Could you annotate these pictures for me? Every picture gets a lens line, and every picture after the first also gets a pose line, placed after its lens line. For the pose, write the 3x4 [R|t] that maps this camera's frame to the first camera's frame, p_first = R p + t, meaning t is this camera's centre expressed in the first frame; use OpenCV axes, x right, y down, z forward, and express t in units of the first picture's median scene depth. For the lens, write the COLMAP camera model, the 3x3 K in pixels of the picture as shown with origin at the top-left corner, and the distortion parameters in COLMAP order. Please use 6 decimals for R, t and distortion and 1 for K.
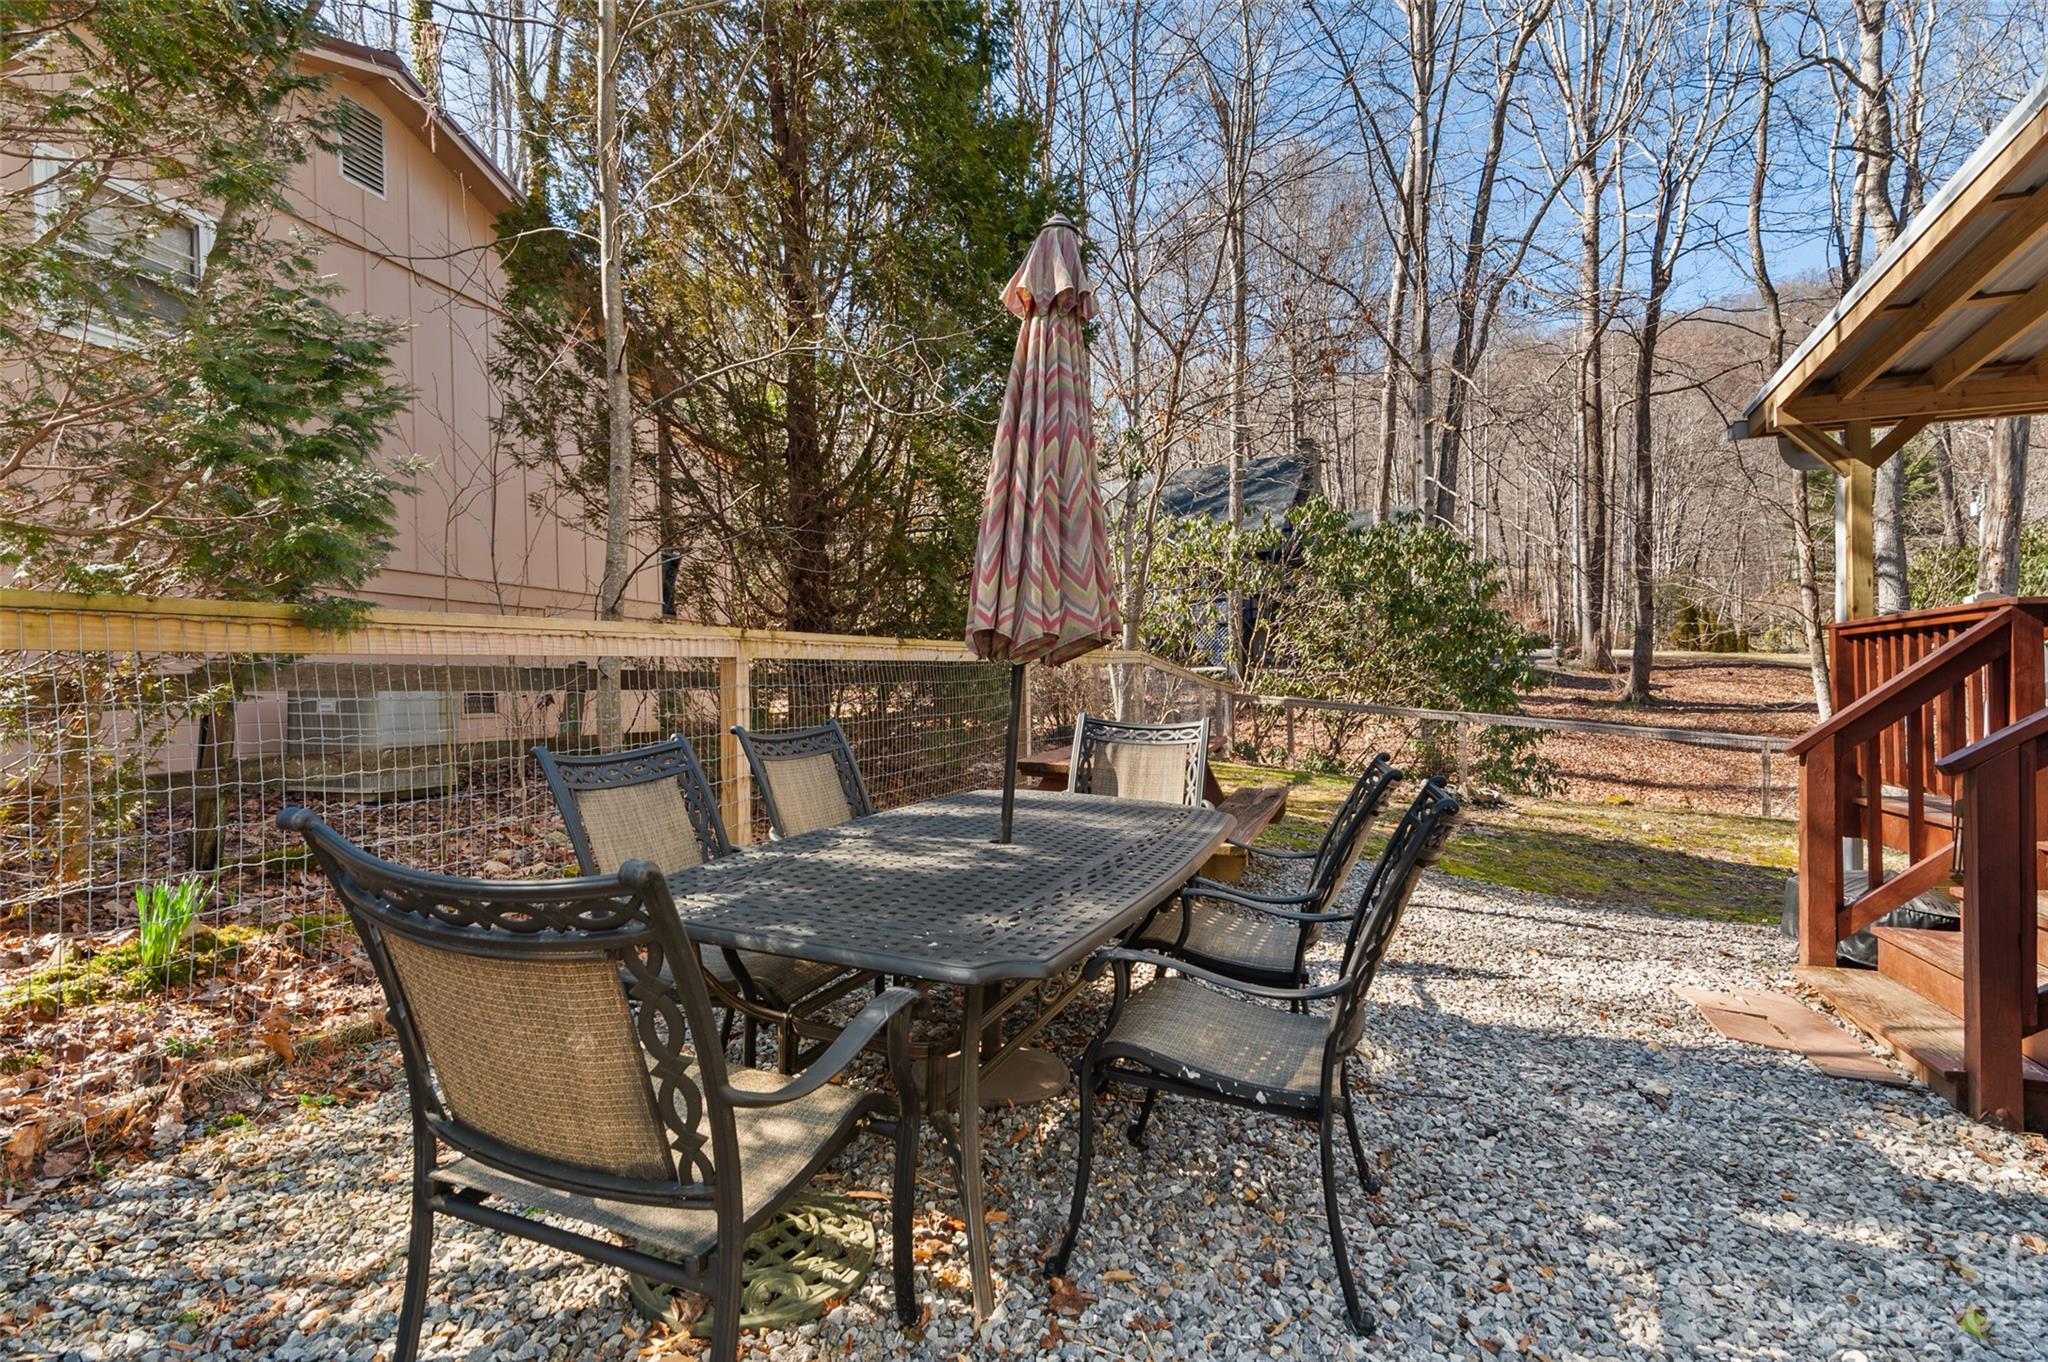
lens RADIAL K [[1015.8, 0, 1026.1], [0, 1015.8, 680.7], [0, 0, 1]] dist [0.003938, 0.000367]
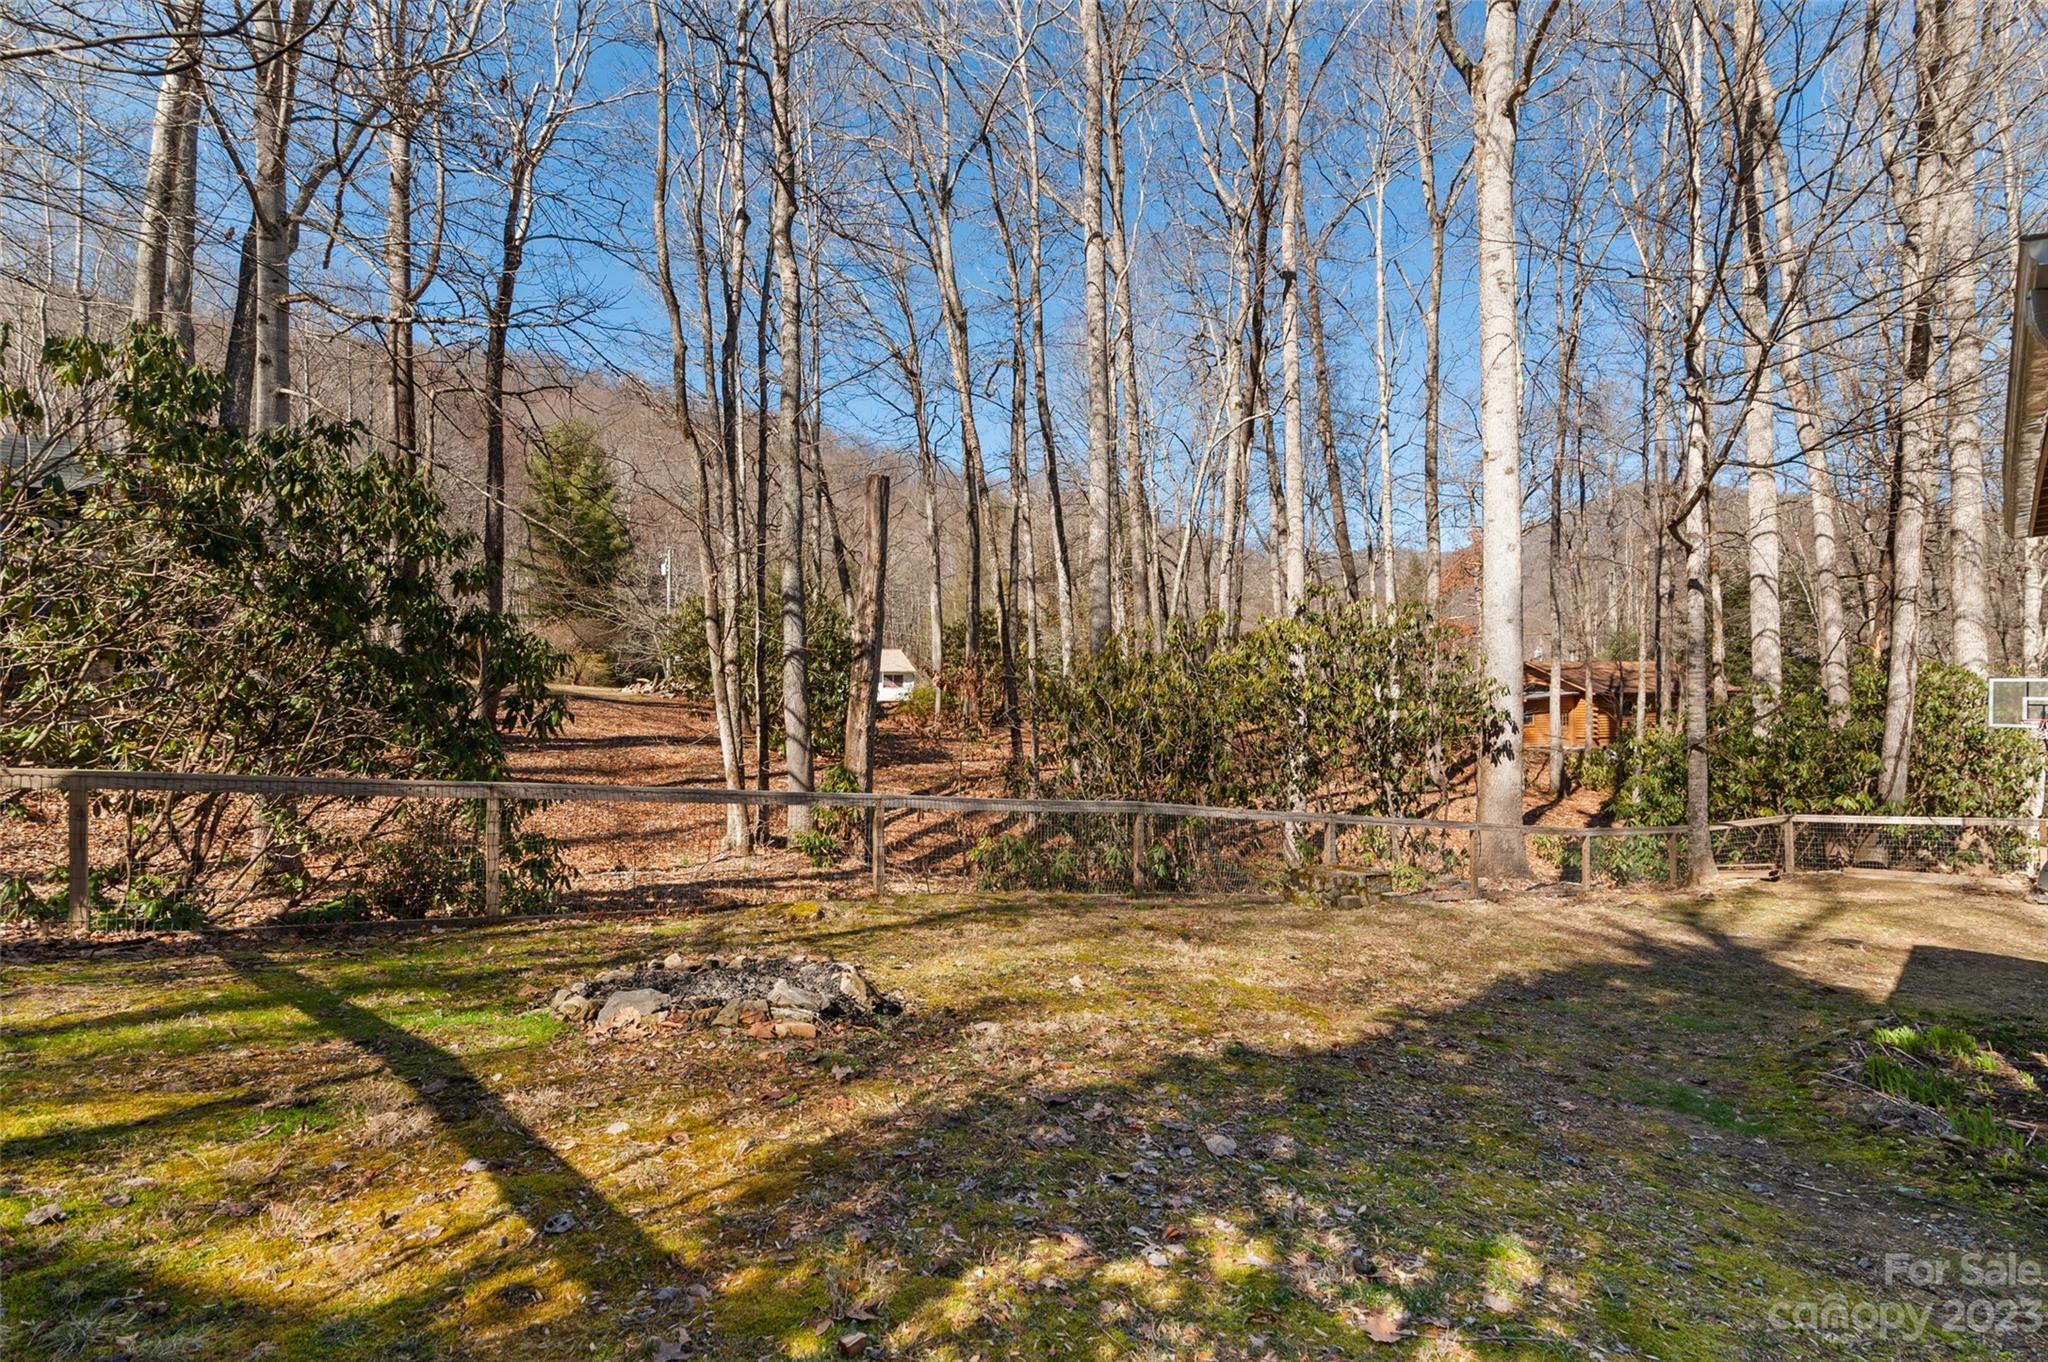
lens RADIAL K [[1015.8, 0, 1028.1], [0, 1015.8, 689.0], [0, 0, 1]] dist [0.003938, 0.000367]
pose [[0.405786, 0.018149, 0.913788, 0.014889], [-0.001718, 0.999816, -0.019095, -0.008148], [-0.913967, 0.006178, 0.405742, 0.342738]]
